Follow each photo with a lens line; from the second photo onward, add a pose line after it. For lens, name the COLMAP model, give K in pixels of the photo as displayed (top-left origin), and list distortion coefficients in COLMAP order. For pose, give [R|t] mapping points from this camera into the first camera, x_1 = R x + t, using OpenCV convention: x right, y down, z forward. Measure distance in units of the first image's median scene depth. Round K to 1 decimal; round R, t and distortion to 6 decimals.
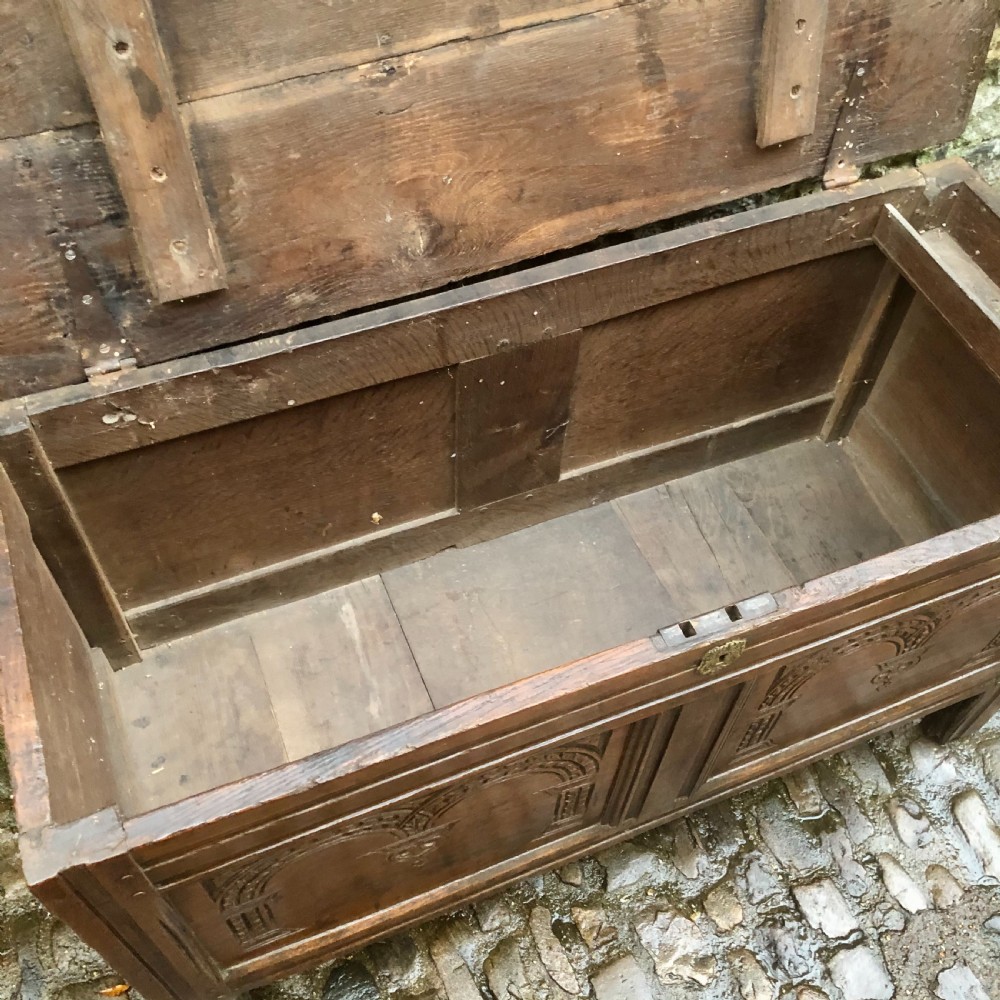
lens RADIAL K [[1082.6, 0, 500.0], [0, 1082.6, 500.0], [0, 0, 1]] dist [-0.002799, -0.006088]
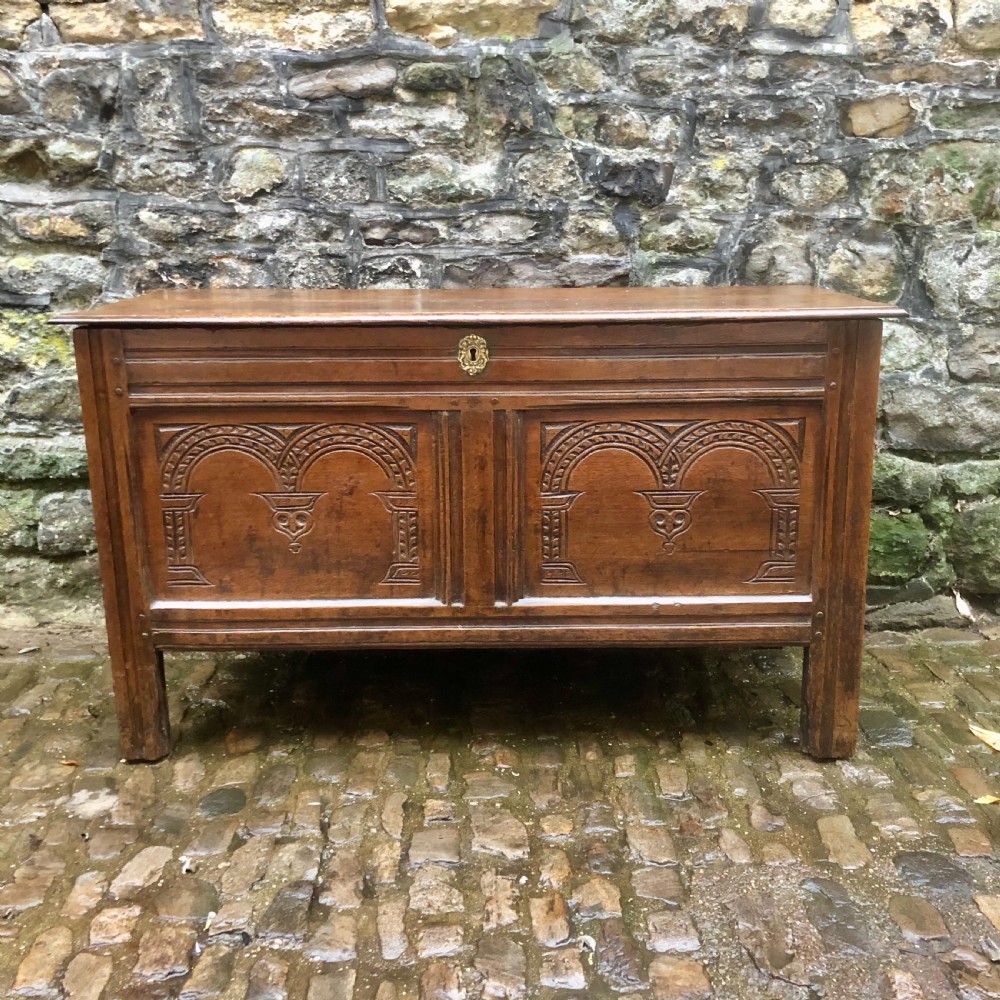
lens RADIAL K [[1081.3, 0, 504.2], [0, 1081.3, 492.6], [0, 0, 1]] dist [0.033049, -0.052897]
pose [[0.931649, 0.046285, -0.360398, 0.724163], [-0.264262, 0.767062, -0.584620, 1.045508], [0.249389, 0.639901, 0.726864, -0.004404]]
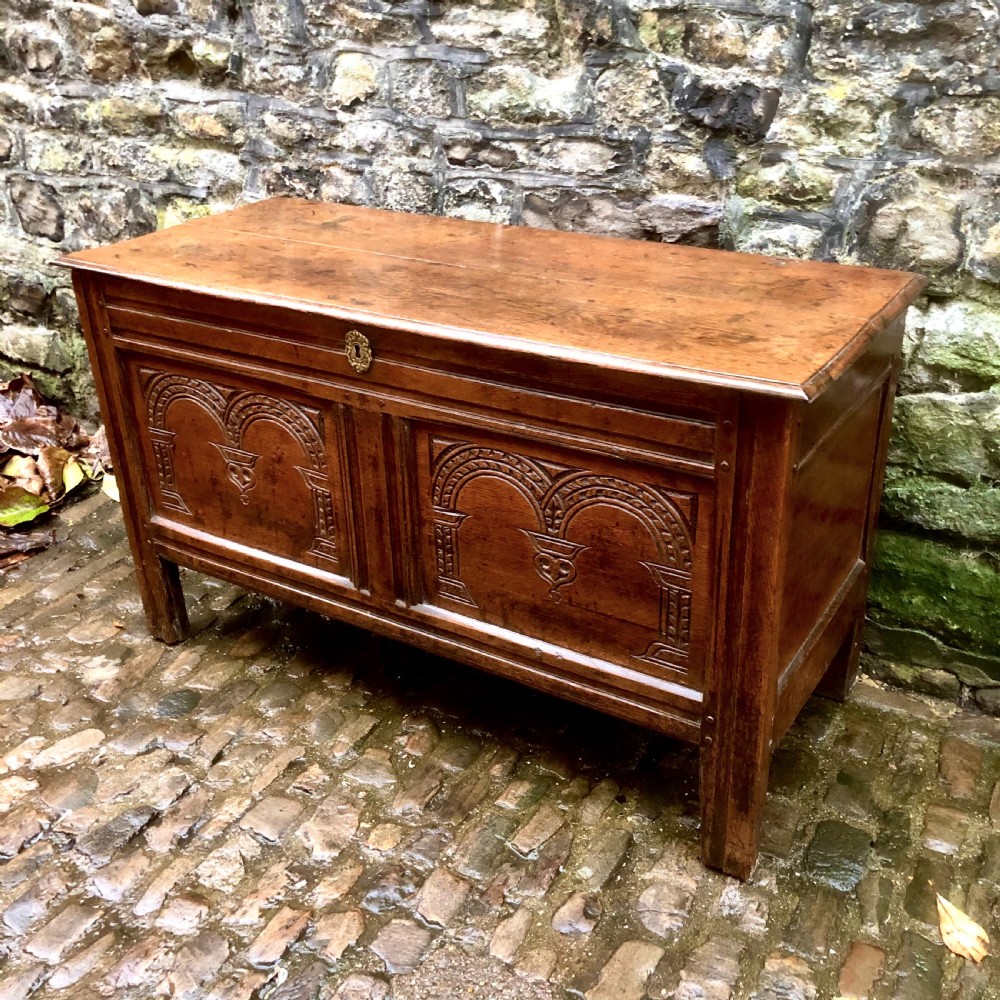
lens RADIAL K [[1086.0, 0, 507.5], [0, 1086.0, 494.8], [0, 0, 1]] dist [0.009014, 0.002901]
pose [[0.603715, 0.307972, -0.735311, 1.312026], [-0.609973, 0.772325, -0.177334, 0.318917], [0.513285, 0.555579, 0.654119, 0.240320]]
